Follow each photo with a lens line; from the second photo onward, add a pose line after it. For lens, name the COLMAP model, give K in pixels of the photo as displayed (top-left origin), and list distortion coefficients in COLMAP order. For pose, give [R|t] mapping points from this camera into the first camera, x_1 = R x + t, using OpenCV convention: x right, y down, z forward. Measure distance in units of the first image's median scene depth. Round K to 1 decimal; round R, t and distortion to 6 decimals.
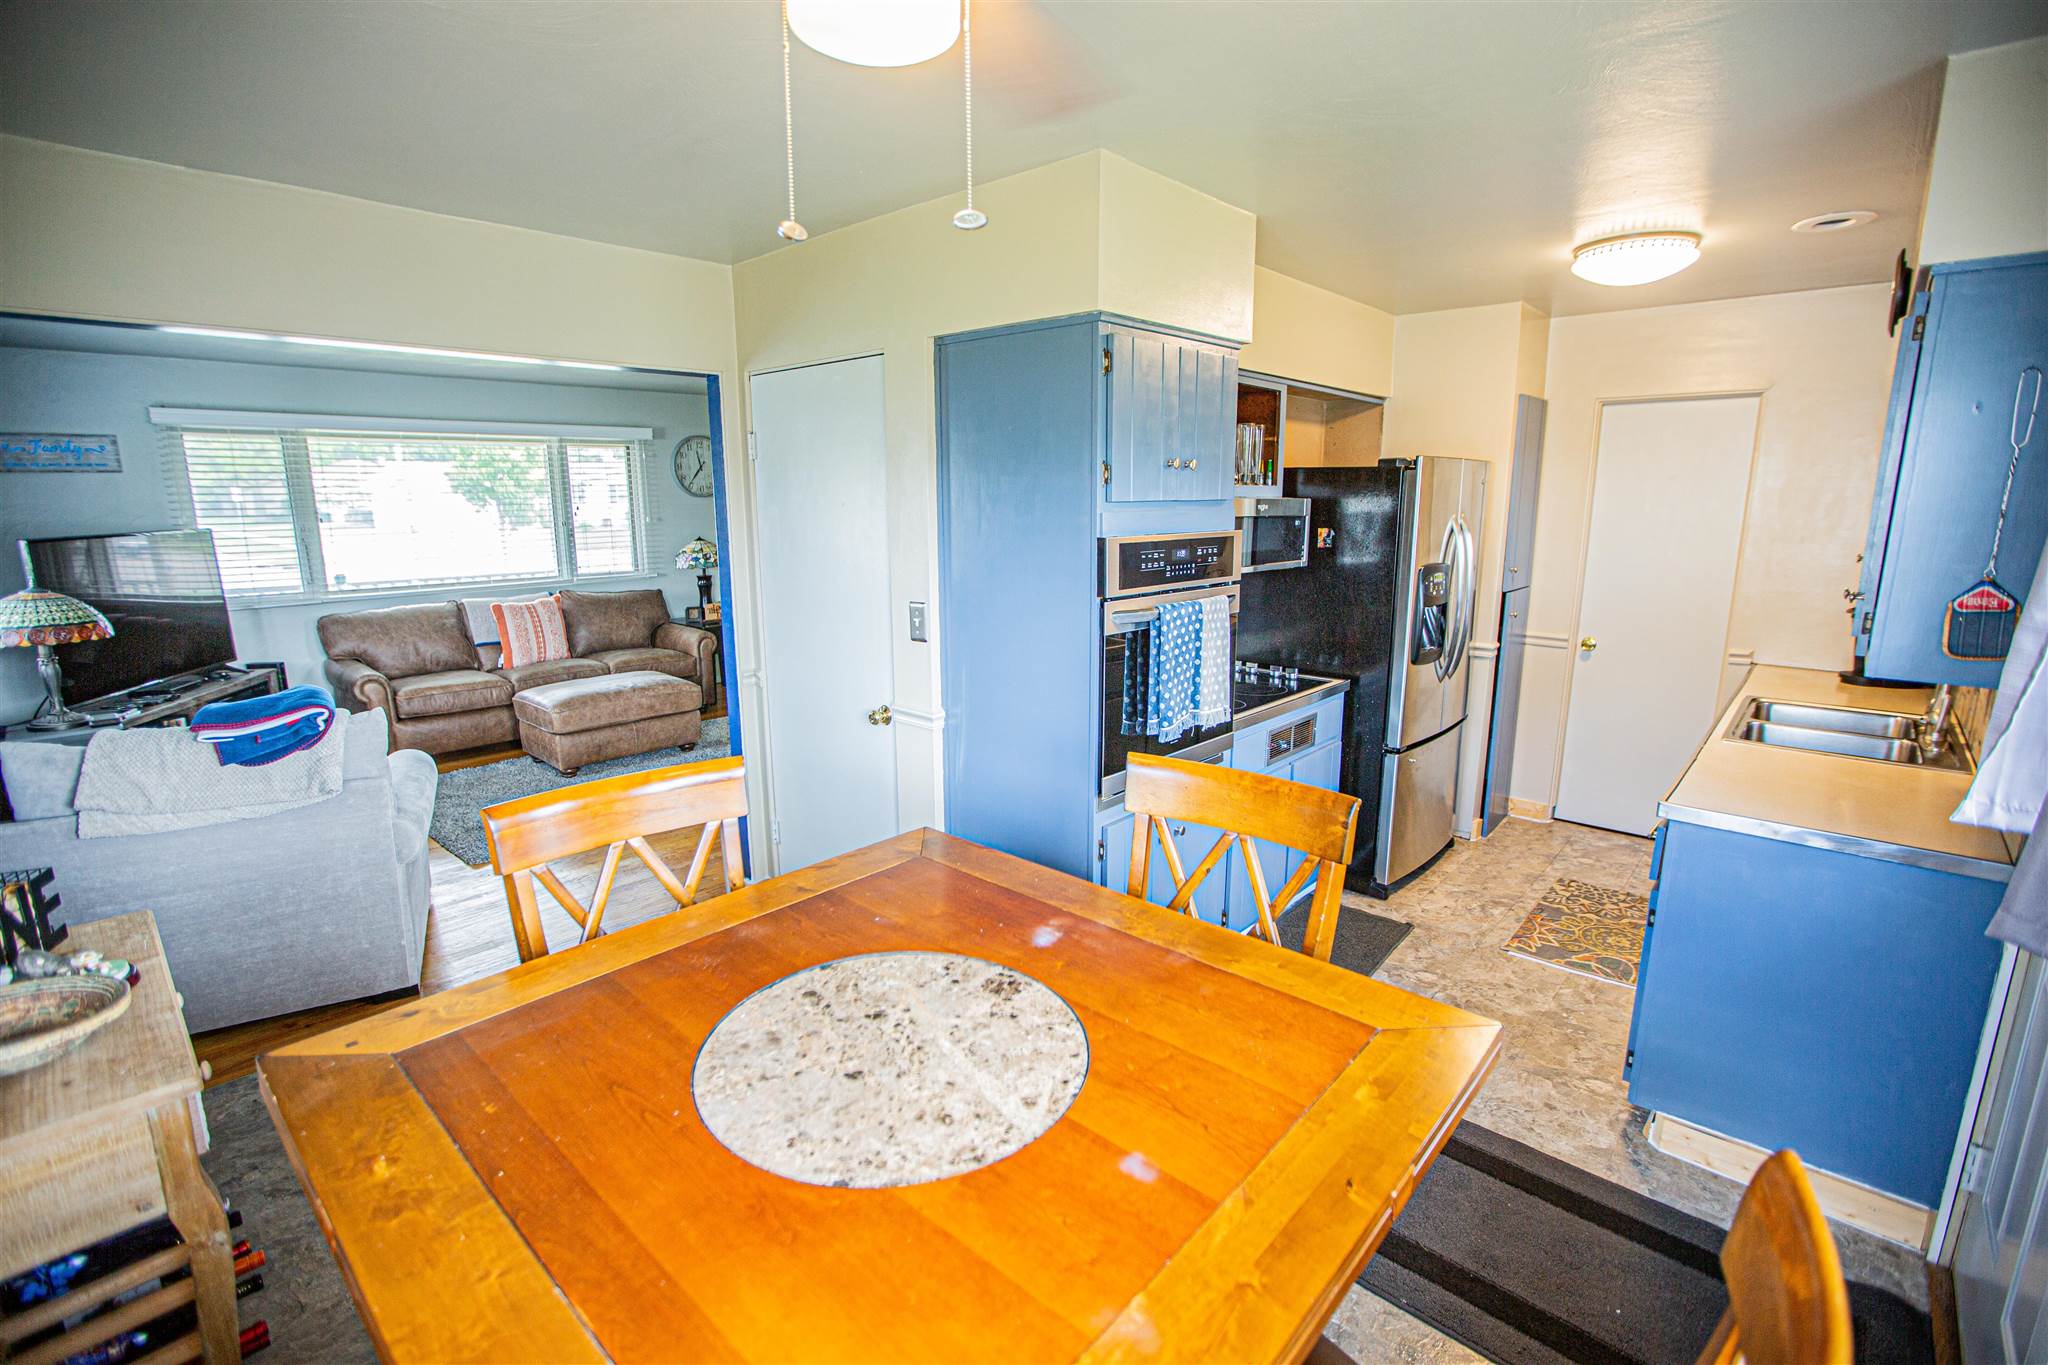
lens RADIAL K [[923.1, 0, 1015.0], [0, 923.1, 683.9], [0, 0, 1]] dist [-0.046621, 0.016323]
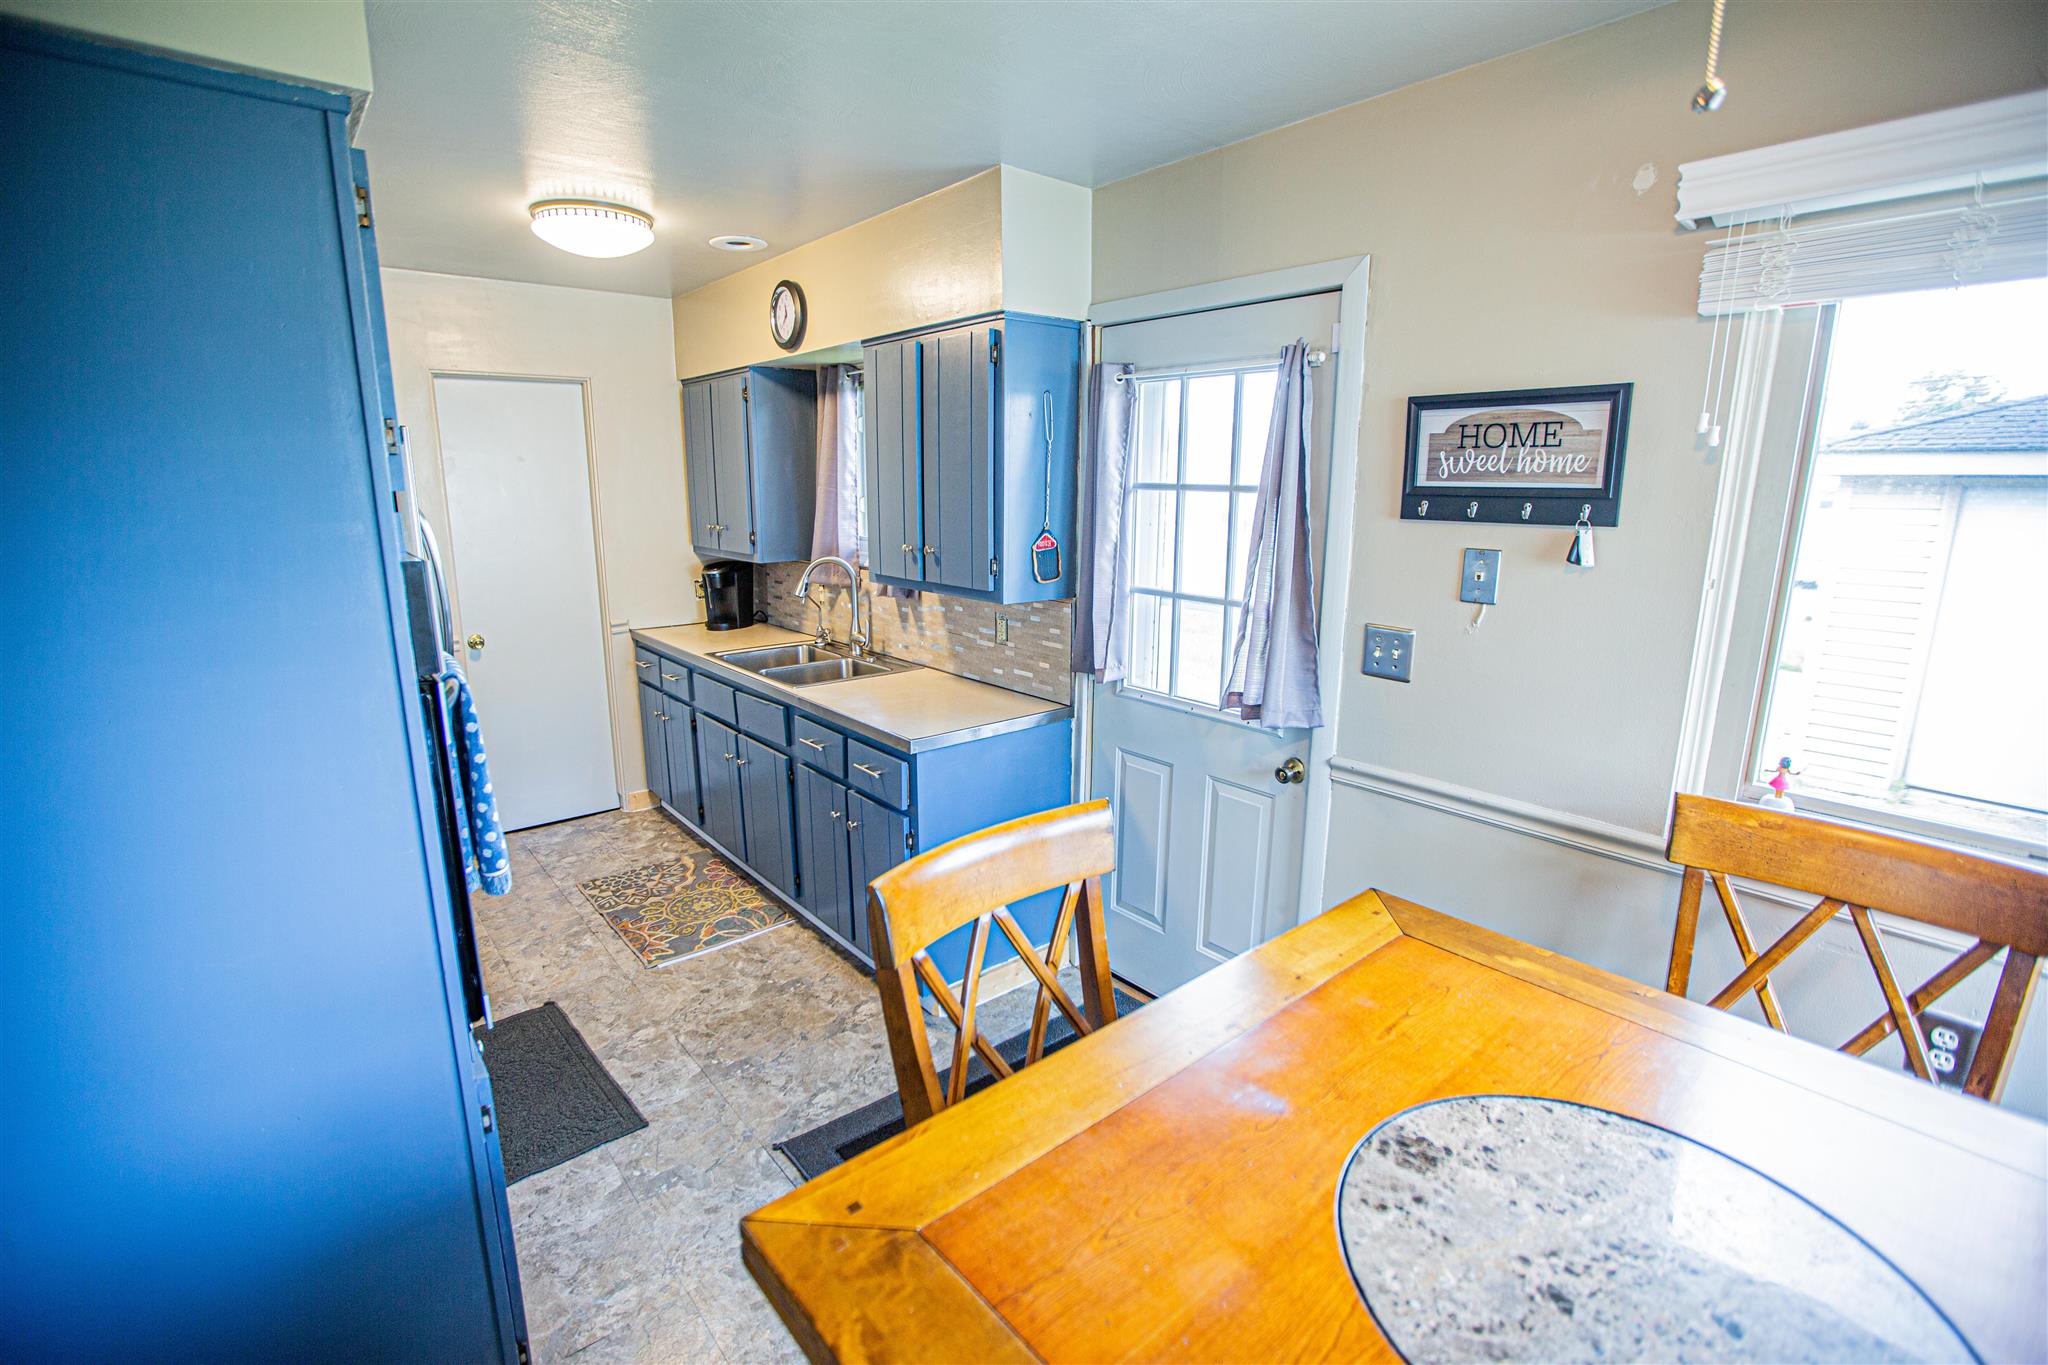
lens RADIAL K [[923.1, 0, 1015.0], [0, 923.1, 683.9], [0, 0, 1]] dist [-0.046621, 0.016323]
pose [[0.143261, -0.213058, 0.966479, -0.250090], [0.199968, 0.962643, 0.182571, -0.083618], [-0.969272, 0.167110, 0.180514, 0.411490]]
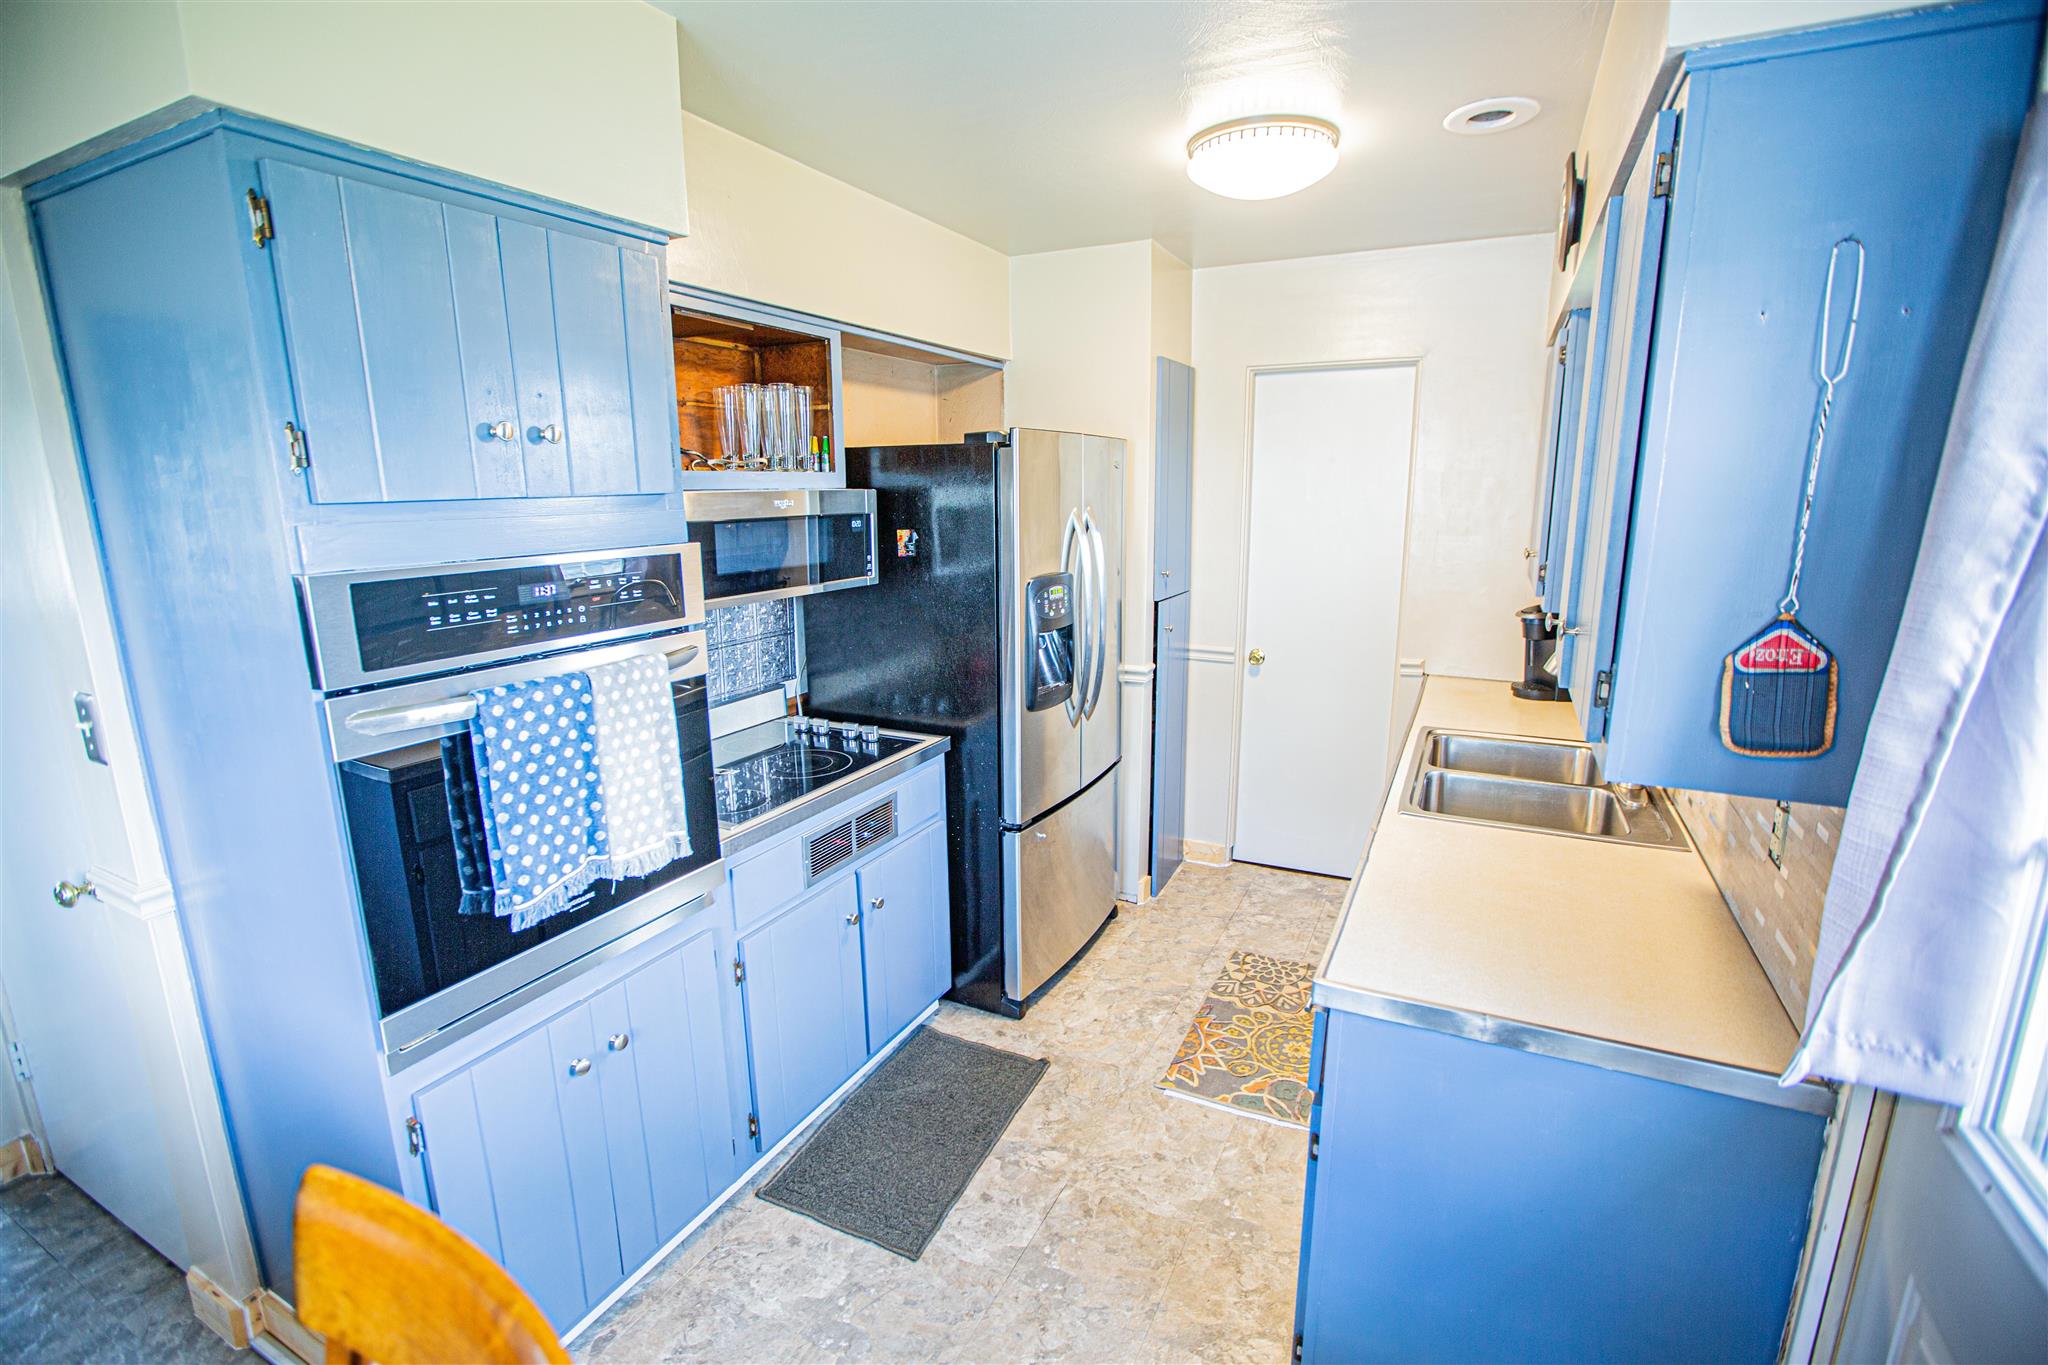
lens RADIAL K [[936.9, 0, 1002.1], [0, 936.9, 685.9], [0, 0, 1]] dist [-0.063060, 0.038836]
pose [[0.964208, -0.061453, 0.257928, 0.231440], [0.059966, 0.998107, 0.013633, -0.056297], [-0.258277, 0.002322, 0.966068, 0.288262]]
